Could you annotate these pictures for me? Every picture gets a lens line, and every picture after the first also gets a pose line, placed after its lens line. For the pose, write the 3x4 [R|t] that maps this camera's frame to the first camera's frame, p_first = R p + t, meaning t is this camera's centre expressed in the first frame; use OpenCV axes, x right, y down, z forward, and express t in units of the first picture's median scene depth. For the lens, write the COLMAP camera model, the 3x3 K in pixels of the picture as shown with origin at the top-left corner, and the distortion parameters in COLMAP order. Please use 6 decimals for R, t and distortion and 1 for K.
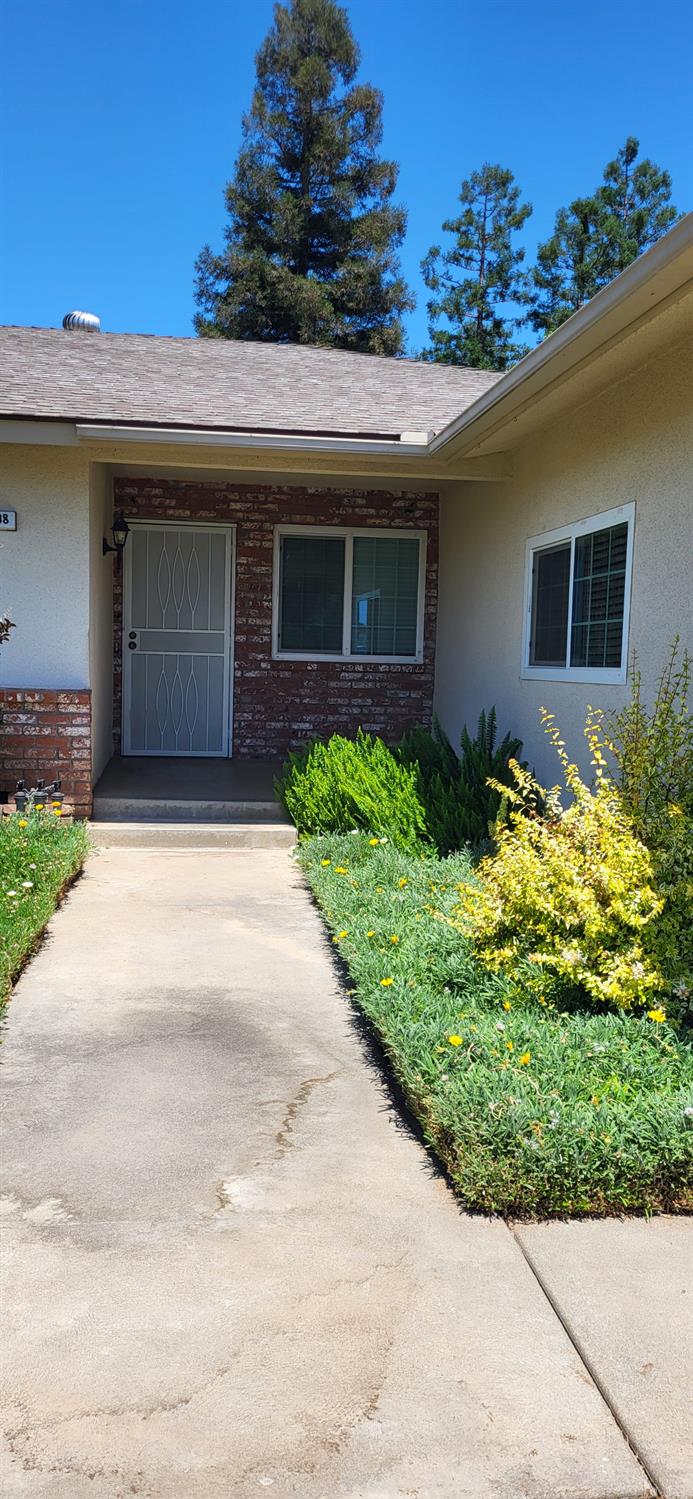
lens RADIAL K [[1139.8, 0, 346.8], [0, 1139.8, 753.5], [0, 0, 1]] dist [0.028604, -0.001098]
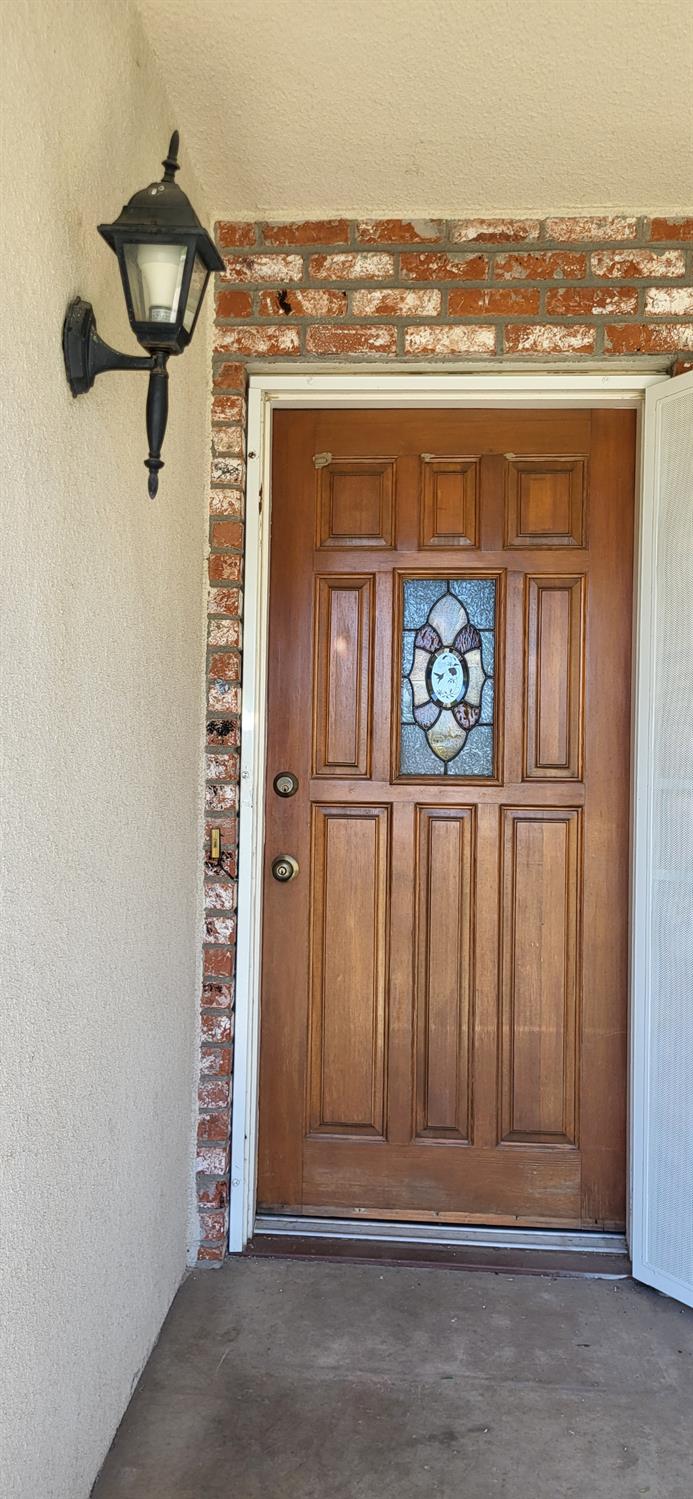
lens RADIAL K [[1139.8, 0, 346.2], [0, 1139.8, 748.2], [0, 0, 1]] dist [0.028604, -0.001098]
pose [[0.981610, -0.009196, -0.190677, -0.115348], [-0.010821, 0.994553, -0.103672, -0.084304], [0.190591, 0.103828, 0.976163, 0.709057]]
